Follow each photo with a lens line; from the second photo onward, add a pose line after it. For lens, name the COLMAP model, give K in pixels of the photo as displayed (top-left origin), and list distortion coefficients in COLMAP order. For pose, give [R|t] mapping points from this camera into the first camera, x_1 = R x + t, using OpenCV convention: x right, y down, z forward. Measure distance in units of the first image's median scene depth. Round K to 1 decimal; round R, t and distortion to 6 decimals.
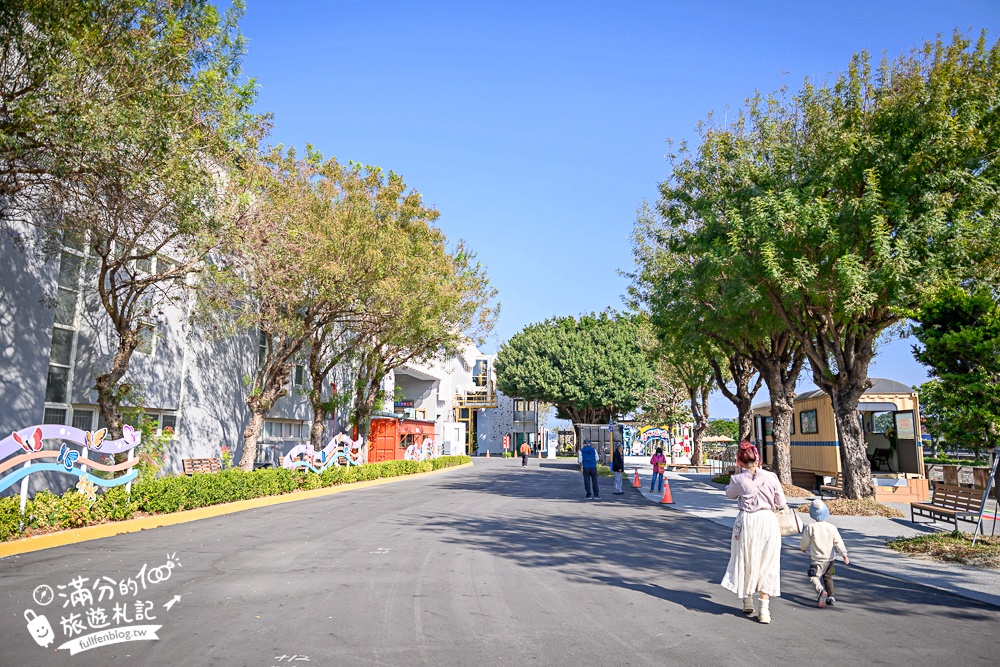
lens RADIAL K [[677.1, 0, 499.5], [0, 677.1, 341.9], [0, 0, 1]] dist [0.004840, -0.002479]
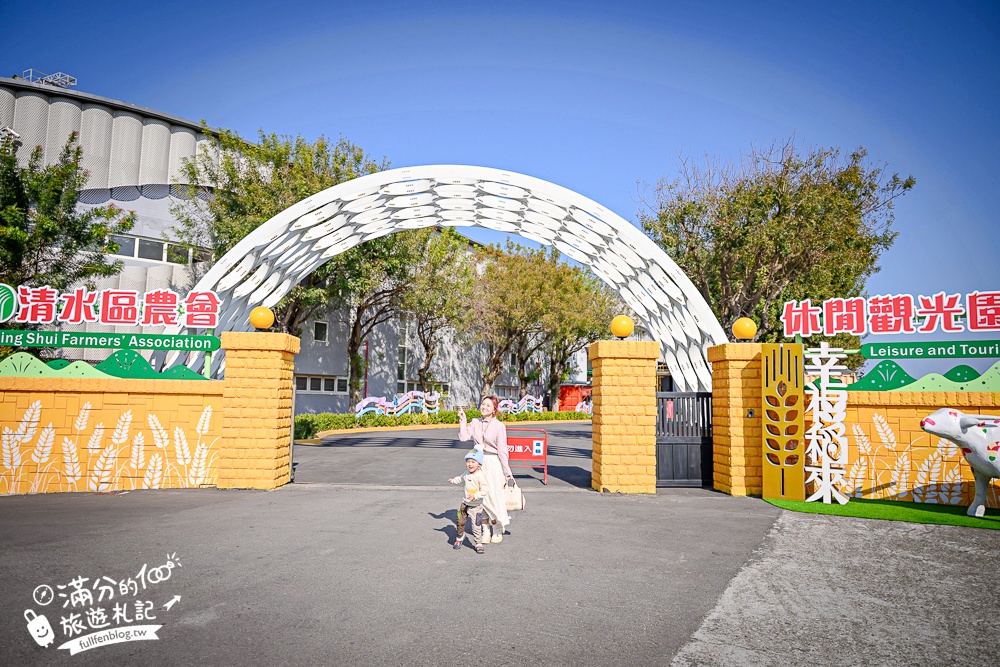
lens RADIAL K [[677.1, 0, 499.5], [0, 677.1, 341.9], [0, 0, 1]] dist [0.004840, -0.002479]
pose [[0.937548, -0.019955, -0.347284, 0.336138], [0.038983, 0.998092, 0.047888, -0.101343], [0.345666, -0.058435, 0.936536, -0.758497]]
